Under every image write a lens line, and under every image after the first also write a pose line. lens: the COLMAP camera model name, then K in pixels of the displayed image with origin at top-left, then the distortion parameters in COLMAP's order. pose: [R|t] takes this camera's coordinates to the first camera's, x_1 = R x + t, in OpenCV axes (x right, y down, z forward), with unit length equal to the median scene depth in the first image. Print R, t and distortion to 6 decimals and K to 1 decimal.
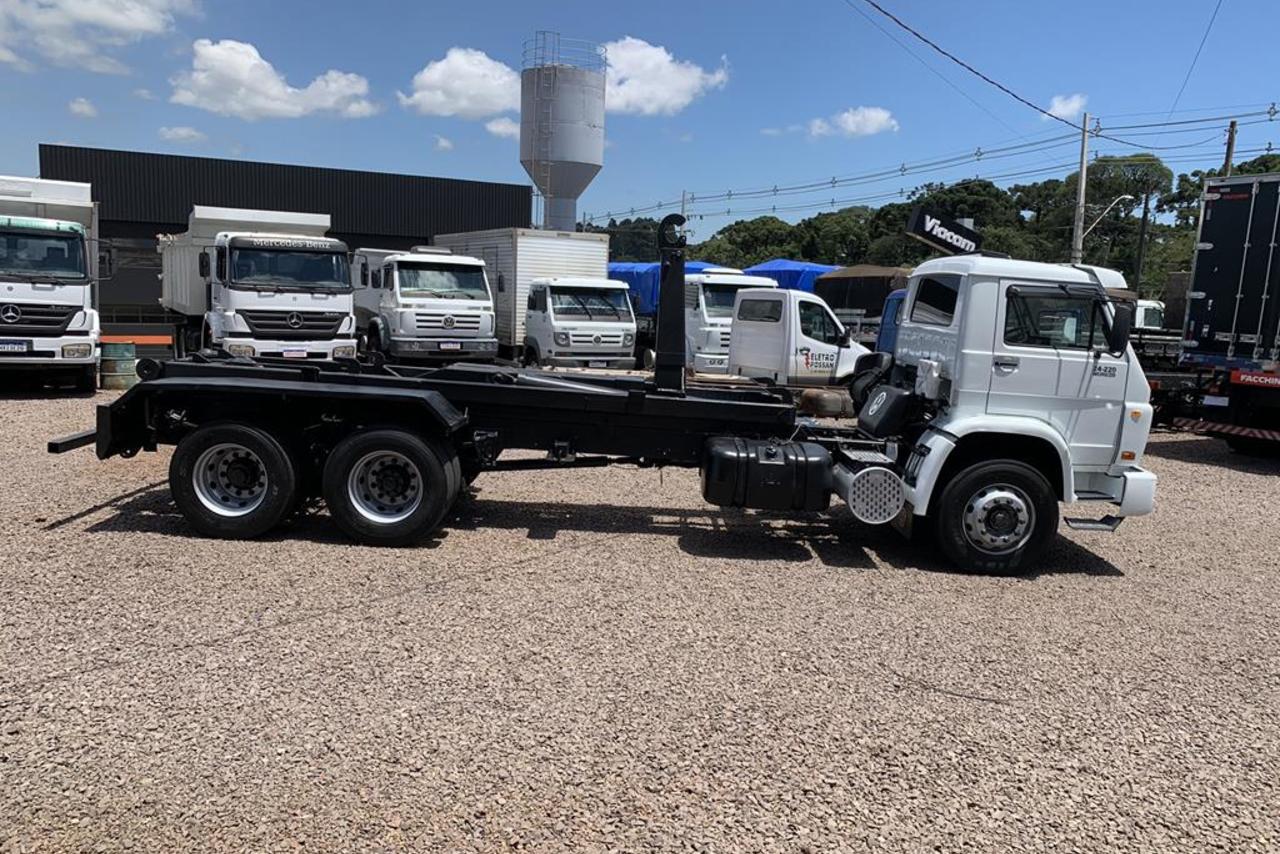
lens RADIAL K [[1143.6, 0, 638.2], [0, 1143.6, 424.7], [0, 0, 1]] dist [0.017398, 0.001397]
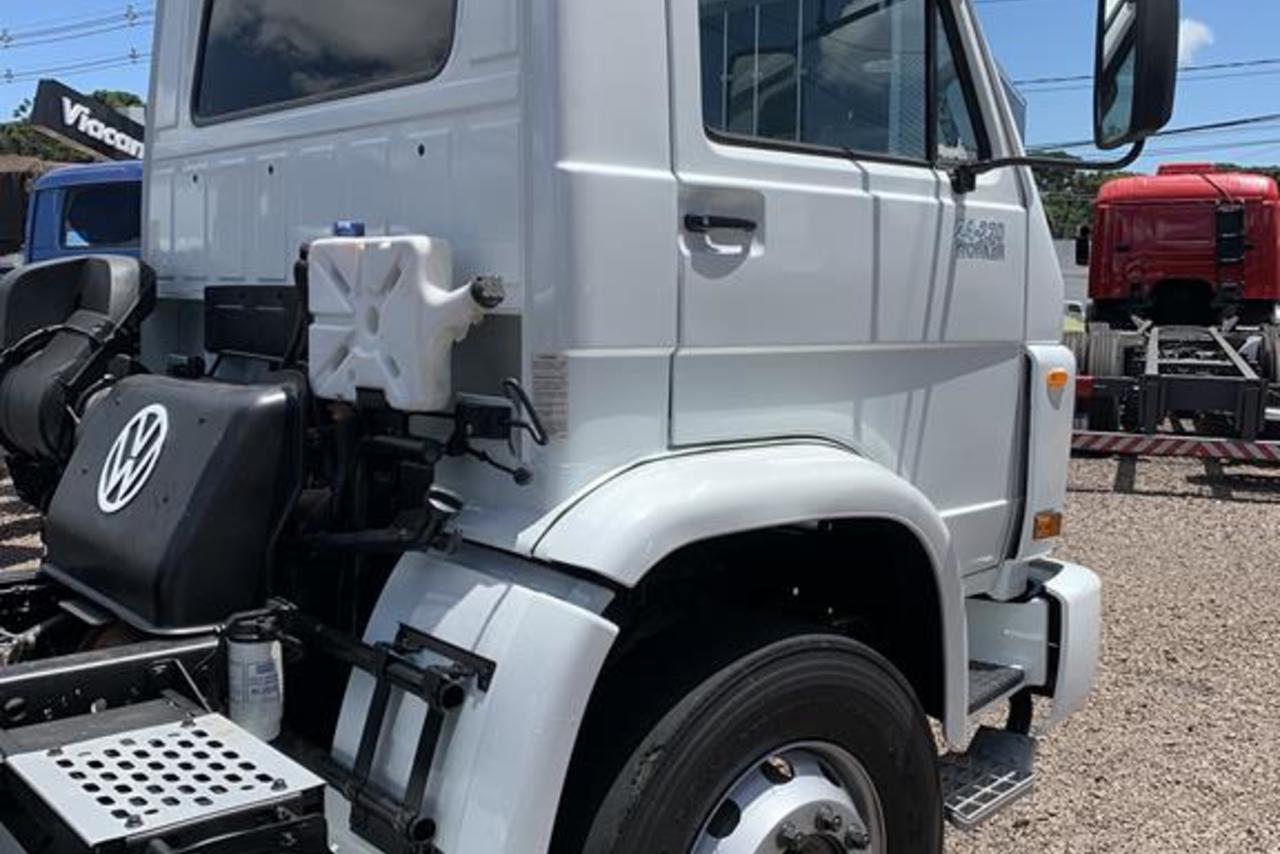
lens RADIAL K [[1329.5, 0, 636.7], [0, 1329.5, 428.4], [0, 0, 1]] dist [0.006753, -0.007275]
pose [[0.788479, -0.125586, 0.602104, 0.140023], [0.123019, 0.991353, 0.045676, -0.025980], [-0.602633, 0.038055, 0.797110, 0.787170]]
